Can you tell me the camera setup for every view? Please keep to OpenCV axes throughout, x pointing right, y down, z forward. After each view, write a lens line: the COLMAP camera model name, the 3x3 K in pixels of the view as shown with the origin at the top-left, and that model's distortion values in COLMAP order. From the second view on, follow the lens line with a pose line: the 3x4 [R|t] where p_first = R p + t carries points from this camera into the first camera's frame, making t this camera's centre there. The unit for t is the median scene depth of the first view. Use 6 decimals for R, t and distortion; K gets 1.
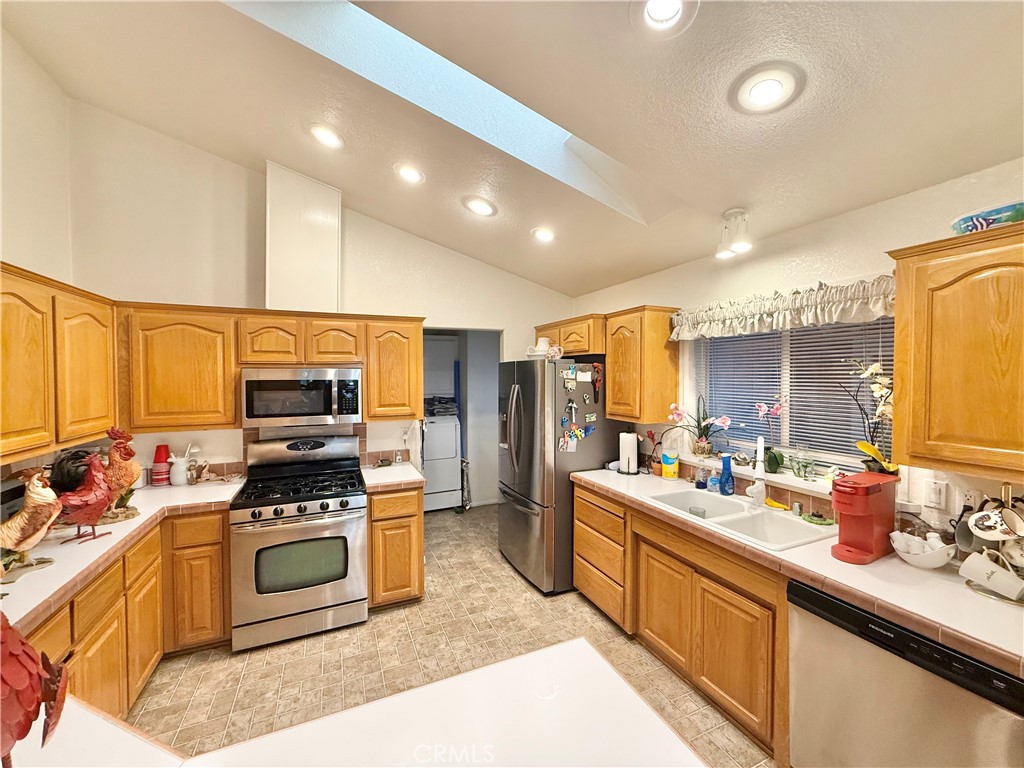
lens RADIAL K [[408.1, 0, 511.4], [0, 408.1, 384.0], [0, 0, 1]] dist [0.005342, -0.000106]
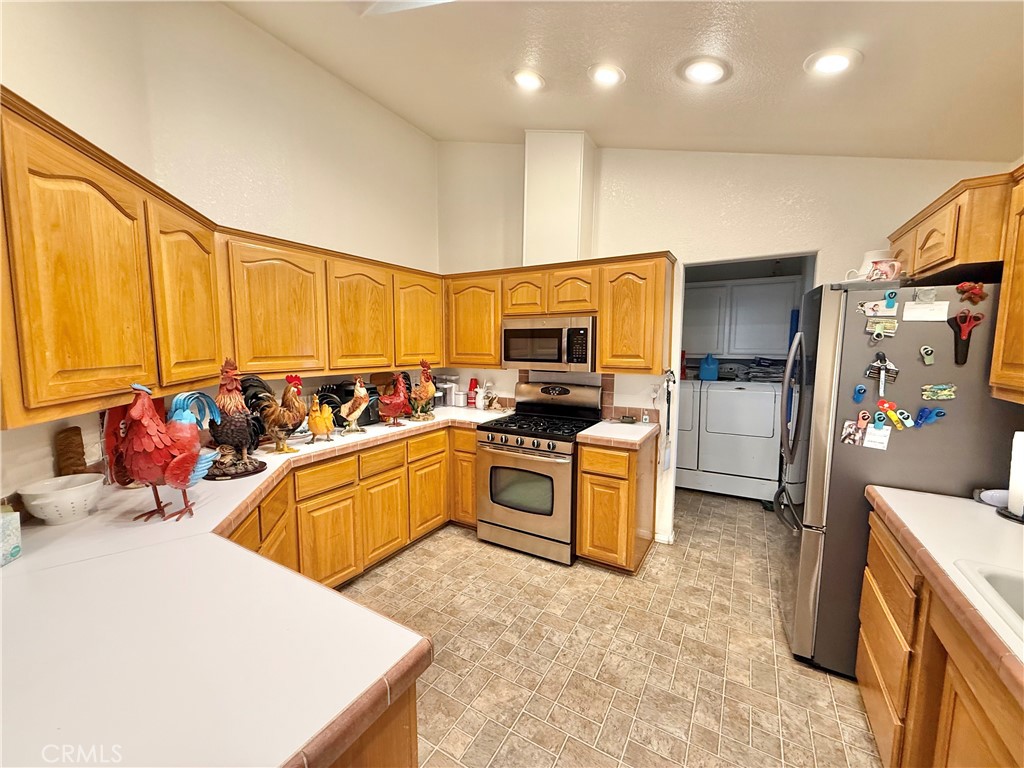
lens RADIAL K [[408.1, 0, 508.1], [0, 408.1, 383.7], [0, 0, 1]] dist [0.005342, -0.000106]
pose [[0.580100, 0.084317, -0.810170, 0.313006], [-0.021496, 0.995866, 0.088251, 0.039928], [0.814262, -0.033780, 0.579514, 0.277299]]
